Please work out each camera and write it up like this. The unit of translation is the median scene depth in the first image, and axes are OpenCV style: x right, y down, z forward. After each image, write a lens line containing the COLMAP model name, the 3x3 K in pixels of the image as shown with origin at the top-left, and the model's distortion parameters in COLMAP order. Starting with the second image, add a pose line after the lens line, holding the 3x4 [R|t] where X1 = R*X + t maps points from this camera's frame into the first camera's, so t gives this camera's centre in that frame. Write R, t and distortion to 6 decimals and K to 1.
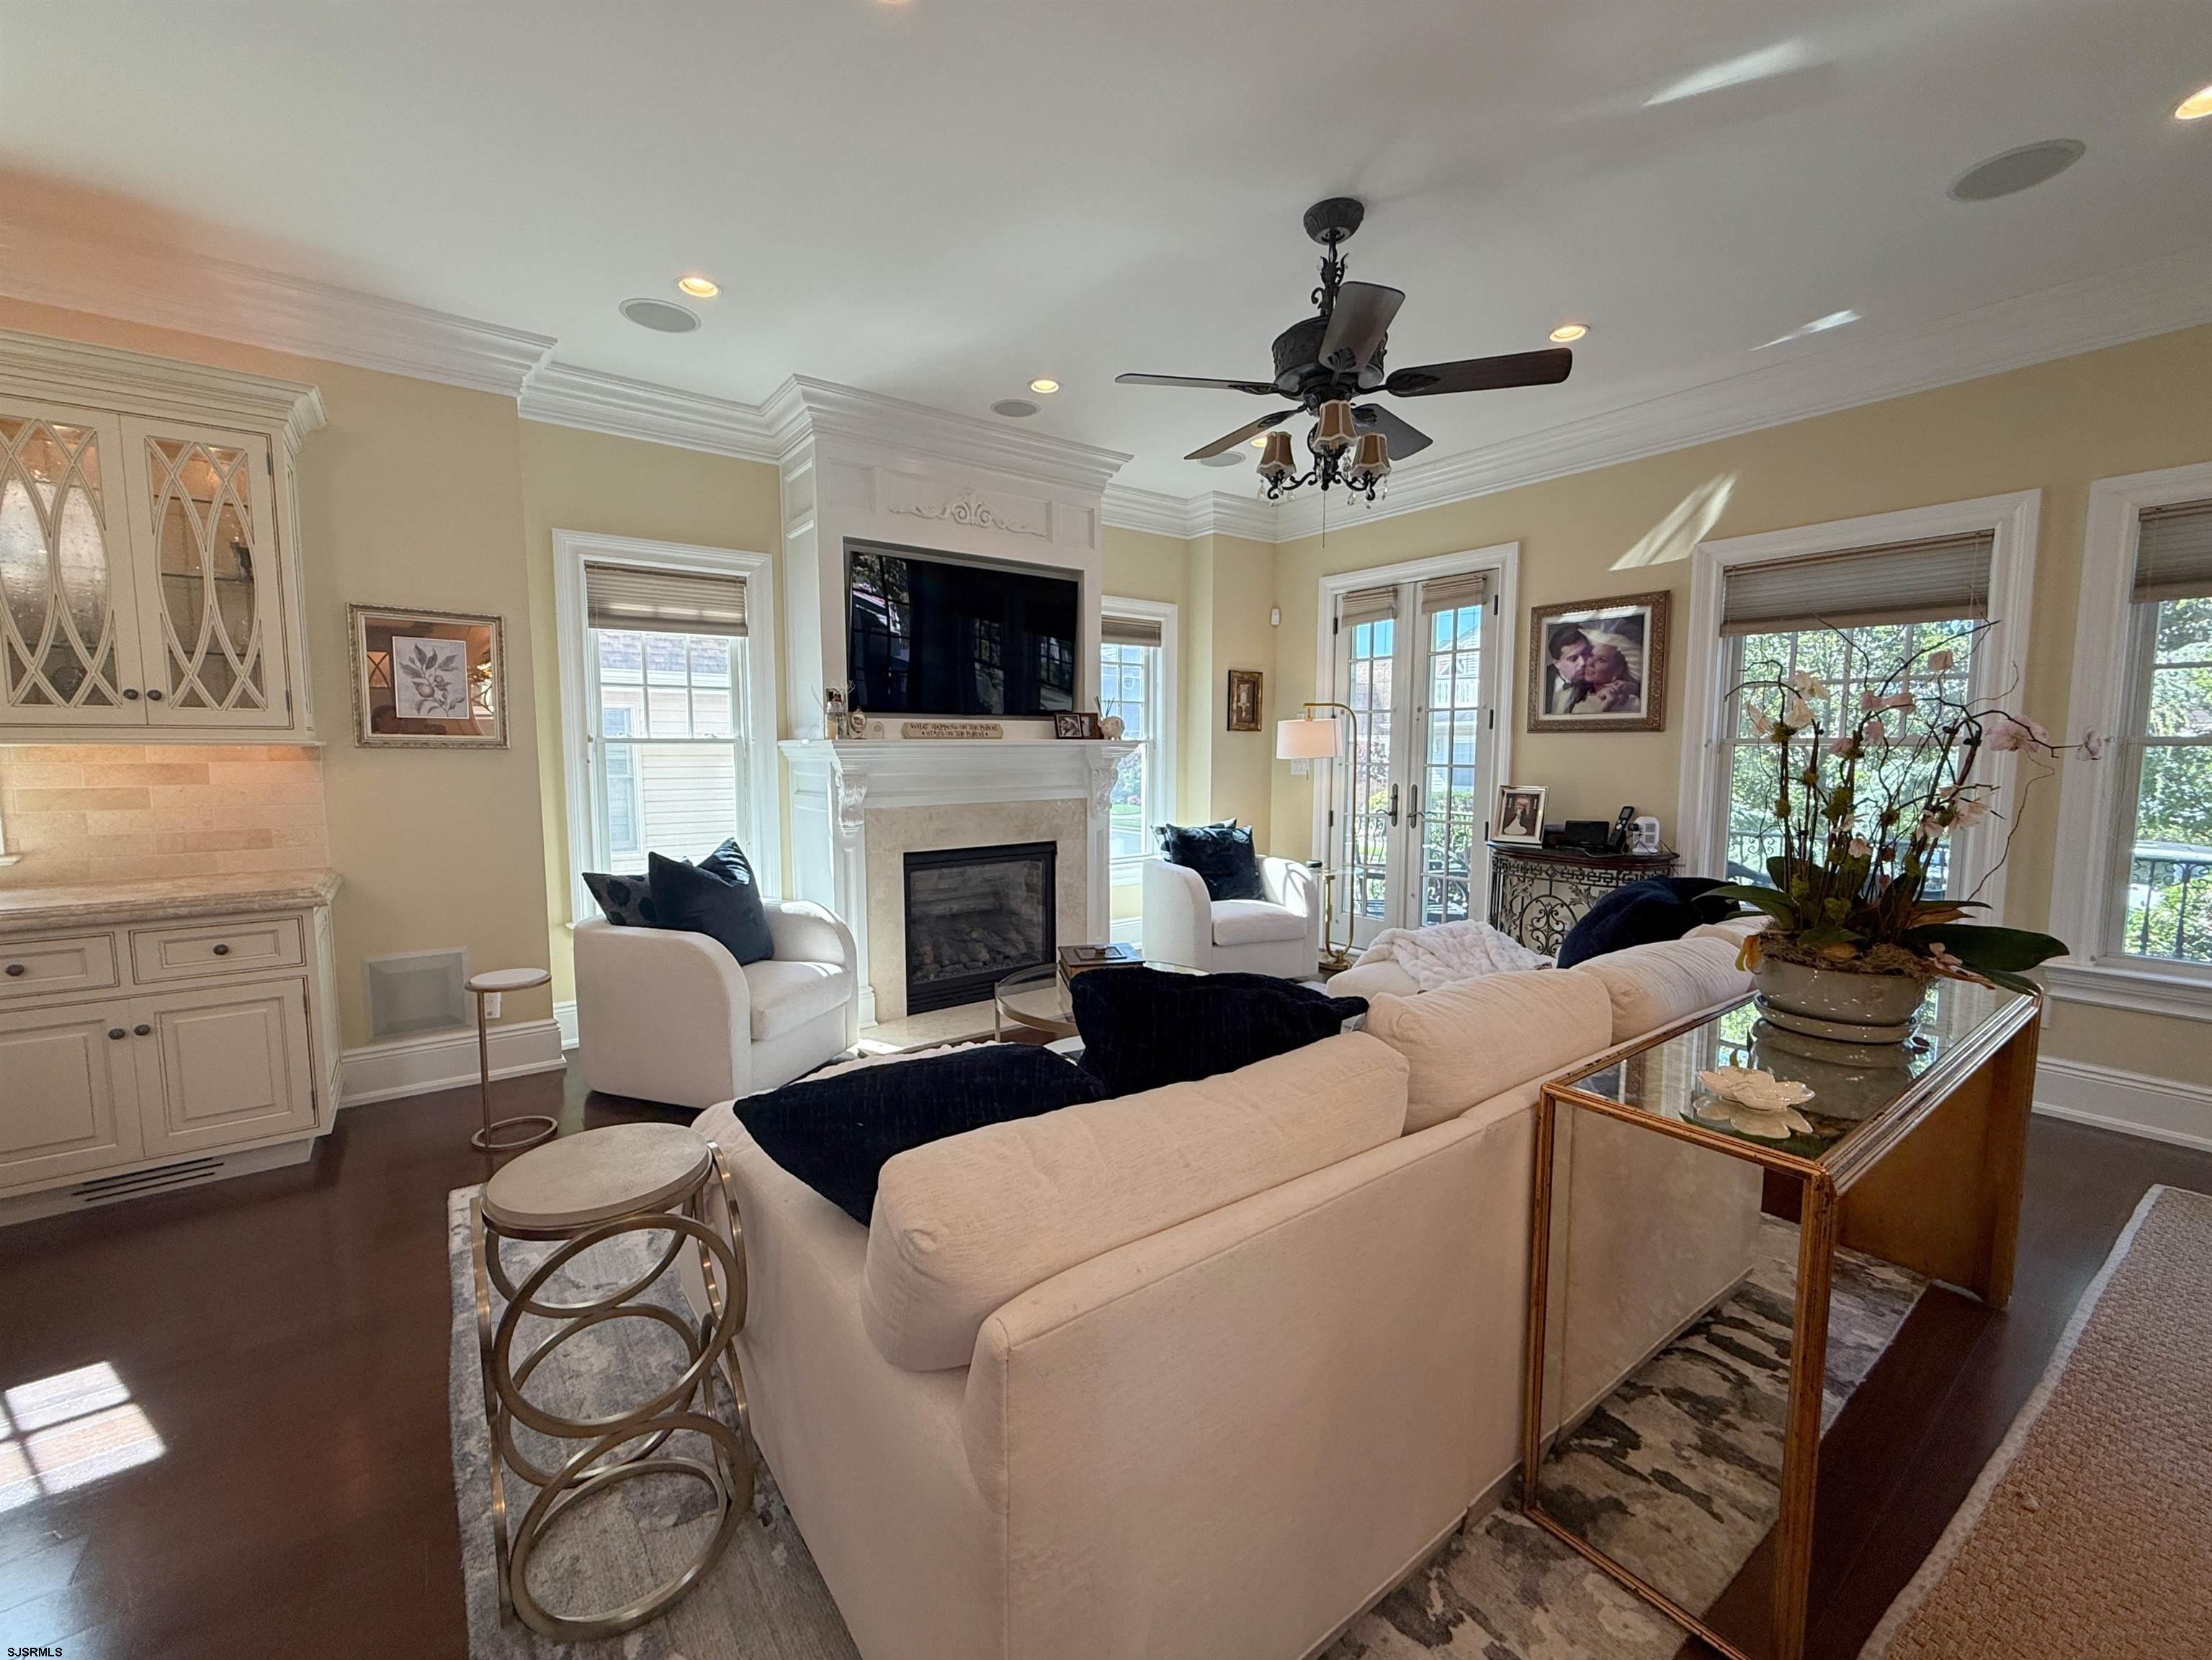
lens RADIAL K [[890.1, 0, 1094.5], [0, 890.1, 849.1], [0, 0, 1]] dist [-0.000059, -0.000325]
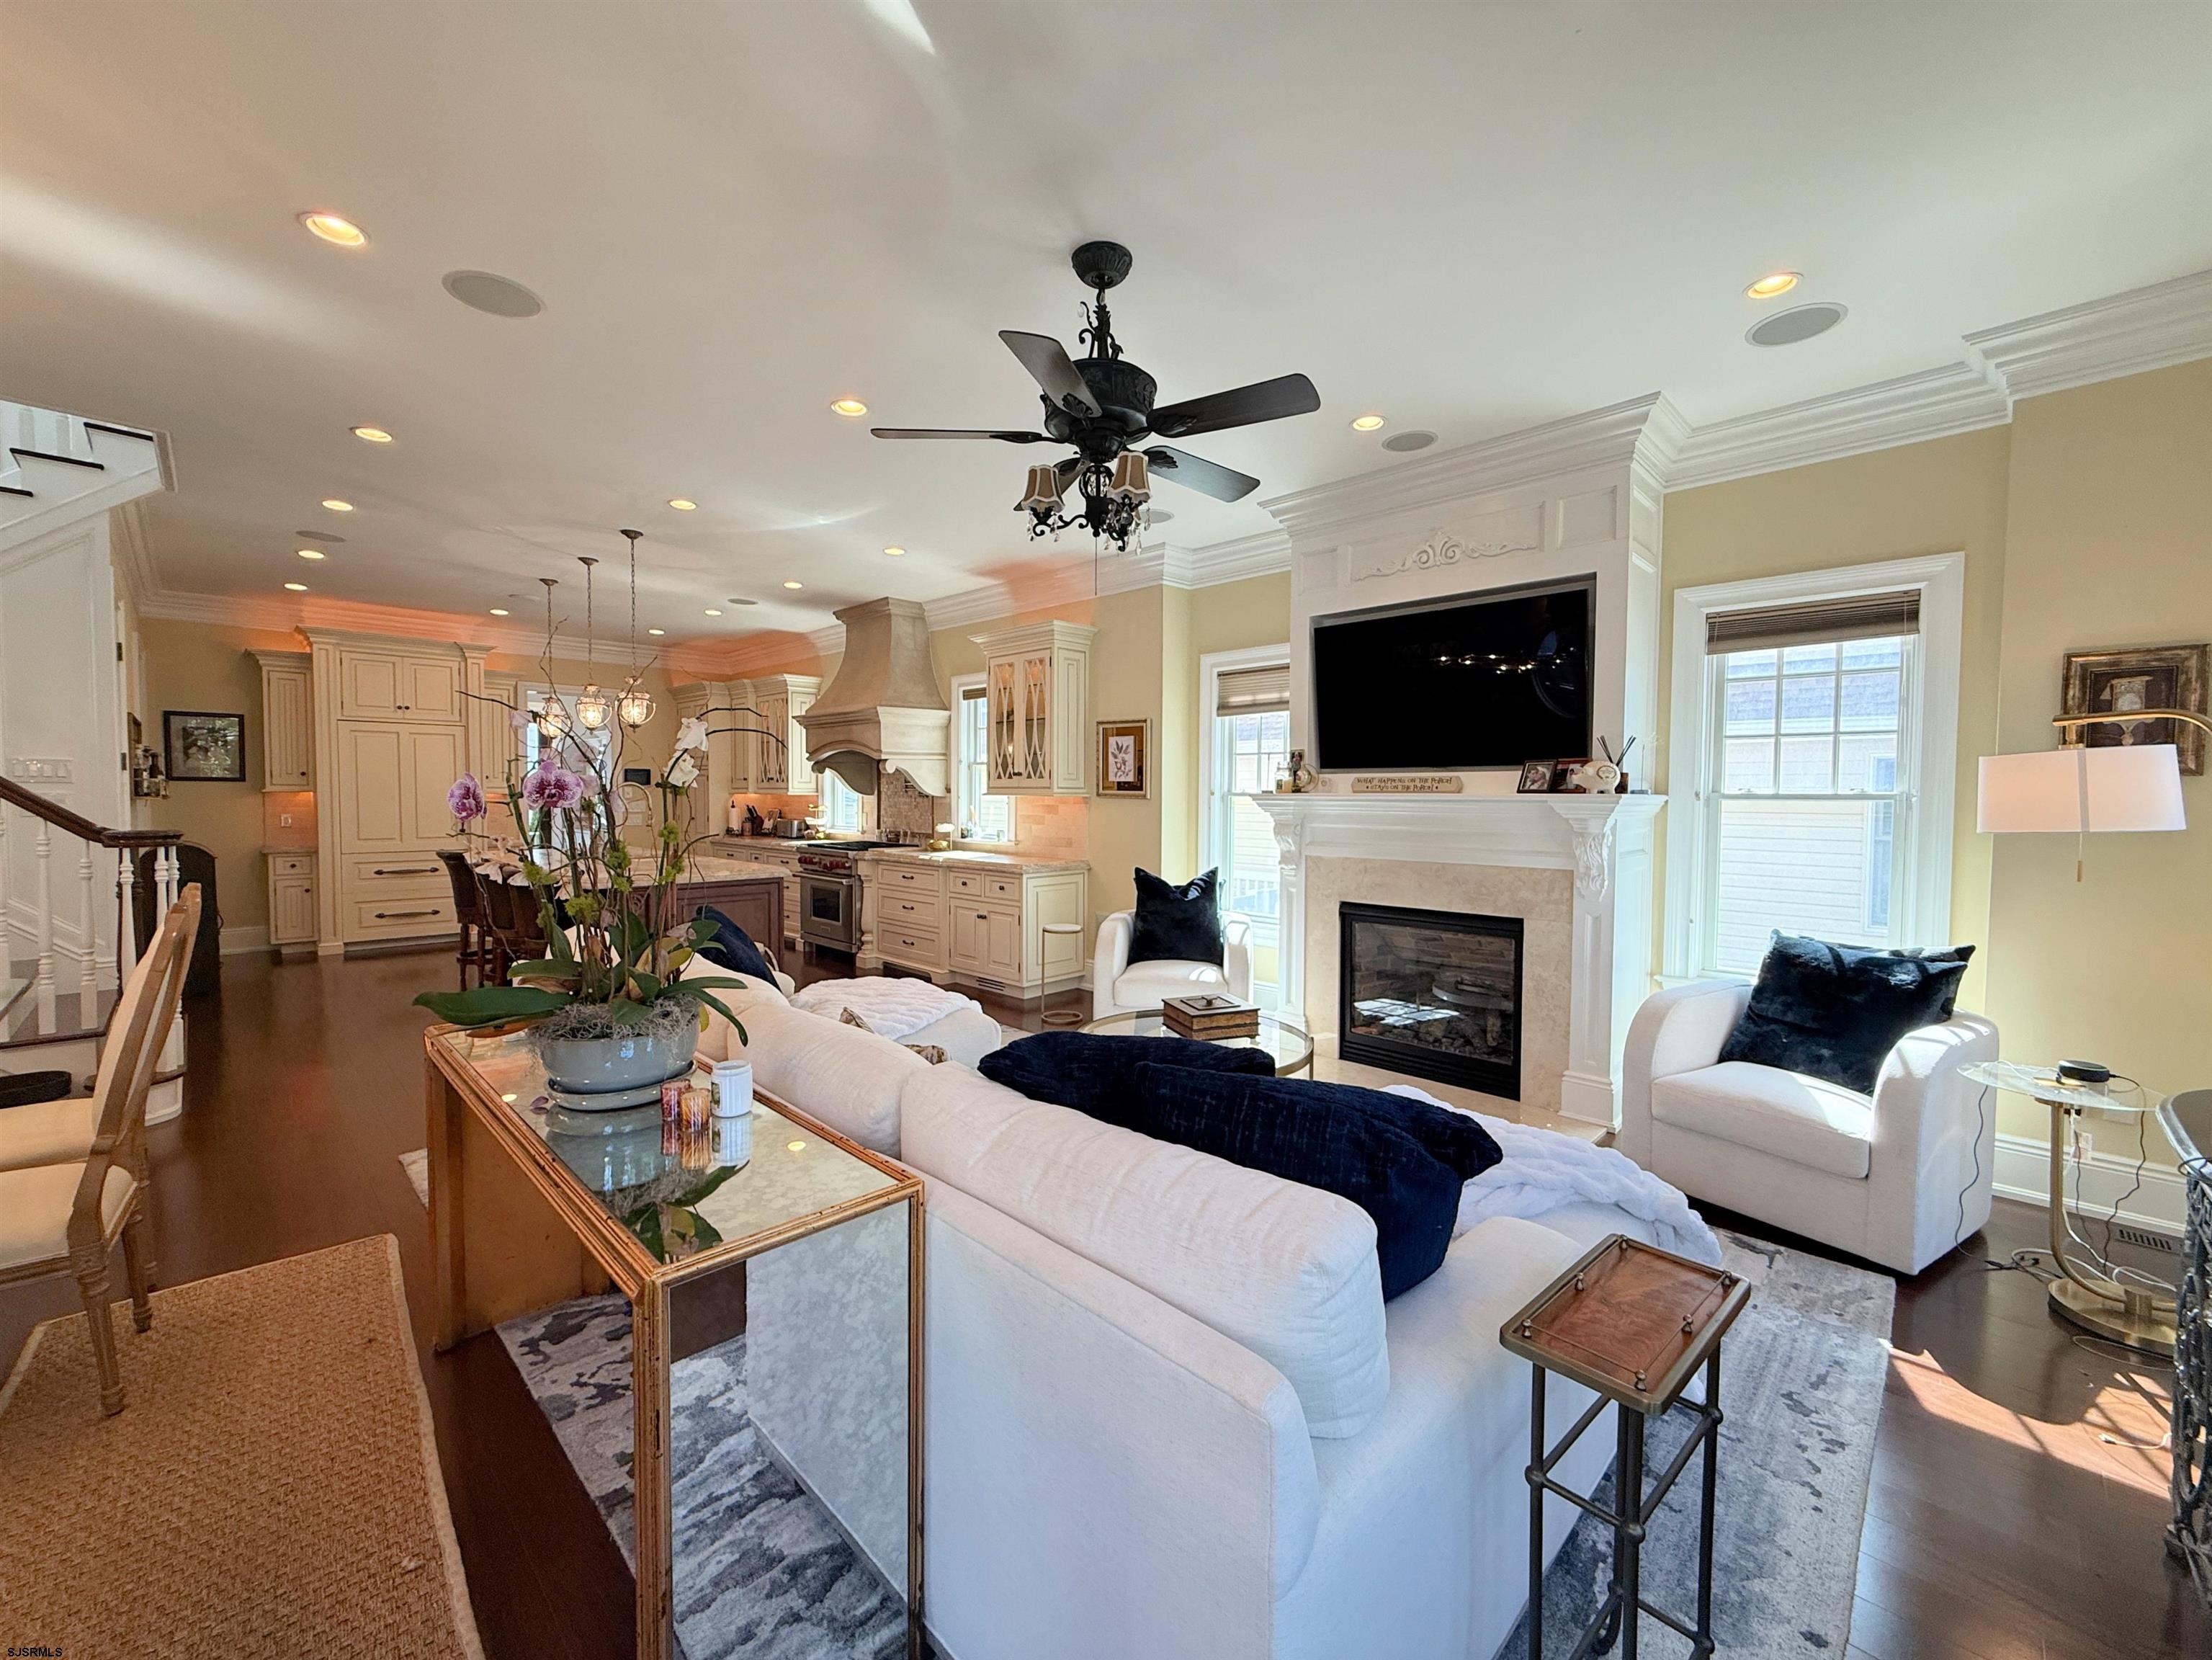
lens RADIAL K [[890.1, 0, 1096.1], [0, 890.1, 834.0], [0, 0, 1]] dist [-0.000059, -0.000325]
pose [[0.147268, 0.045785, -0.988036, 0.769267], [-0.119721, 0.992409, 0.028143, -0.068957], [0.981824, 0.114144, 0.151631, 0.549913]]
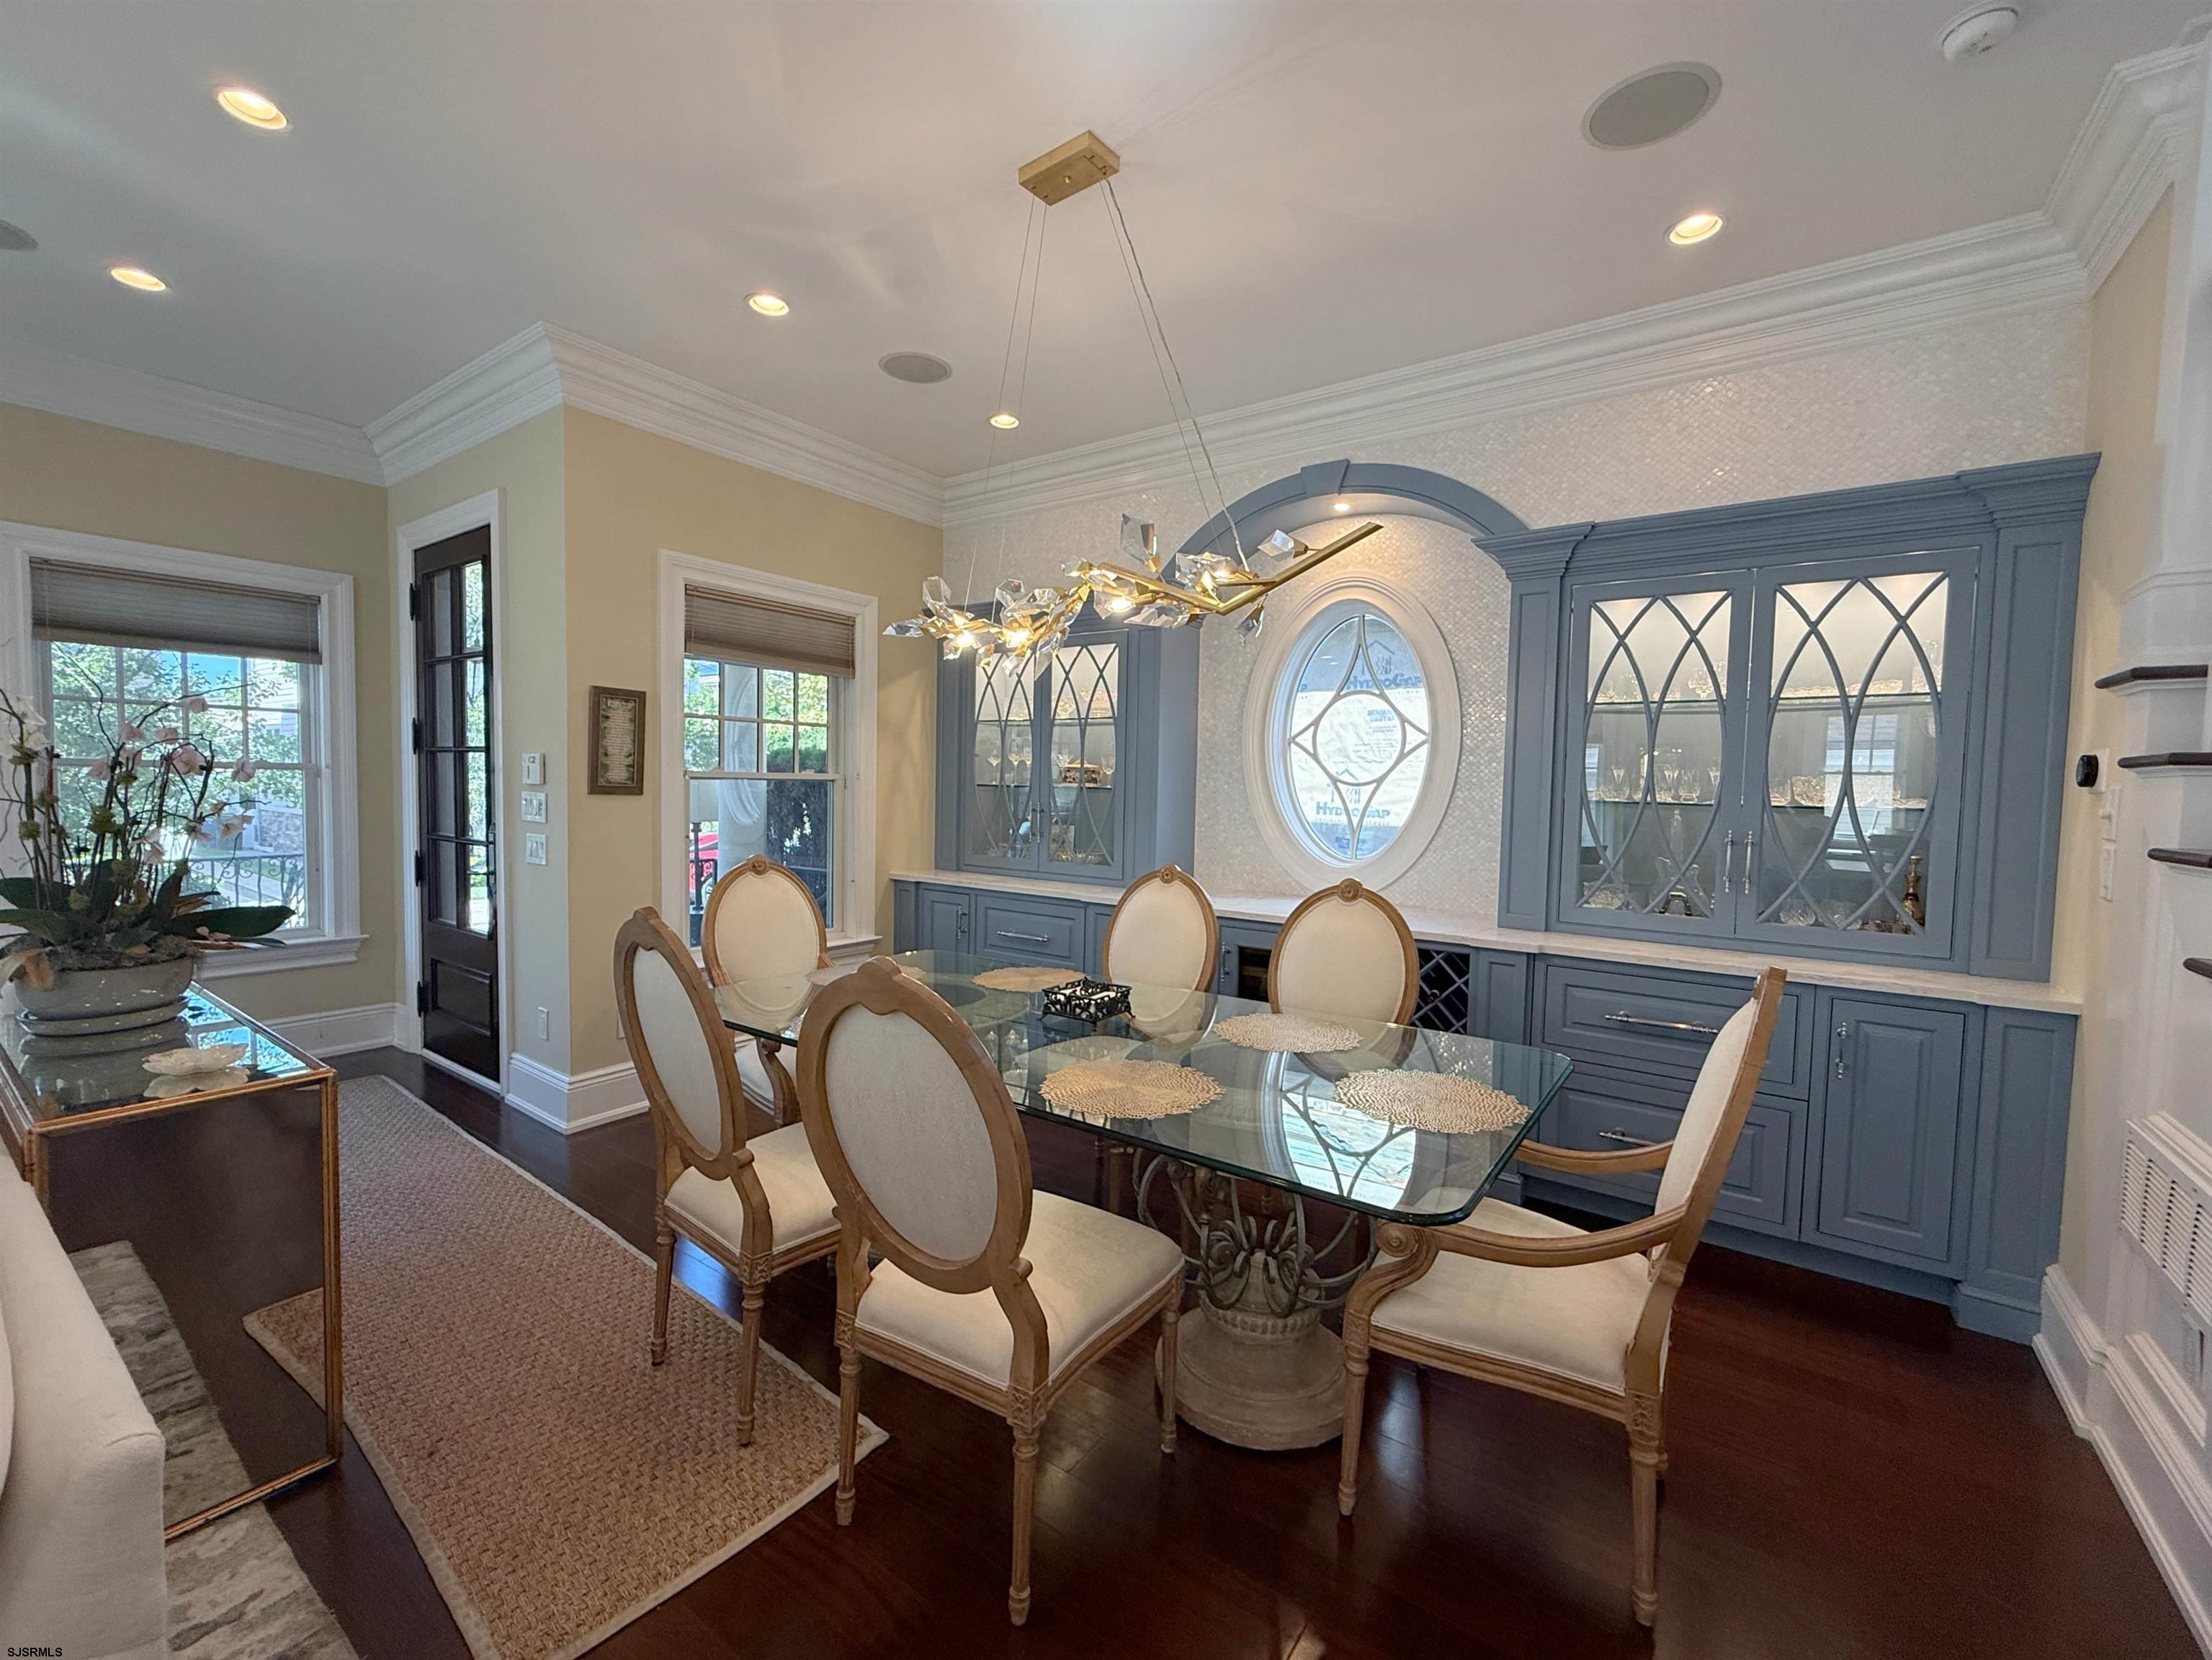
lens RADIAL K [[890.1, 0, 1127.7], [0, 890.1, 840.9], [0, 0, 1]] dist [-0.000059, -0.000325]
pose [[-0.307943, -0.065298, 0.949161, -0.240466], [0.088224, 0.991384, 0.096826, -0.008310], [-0.947305, 0.113555, -0.299529, 0.042149]]
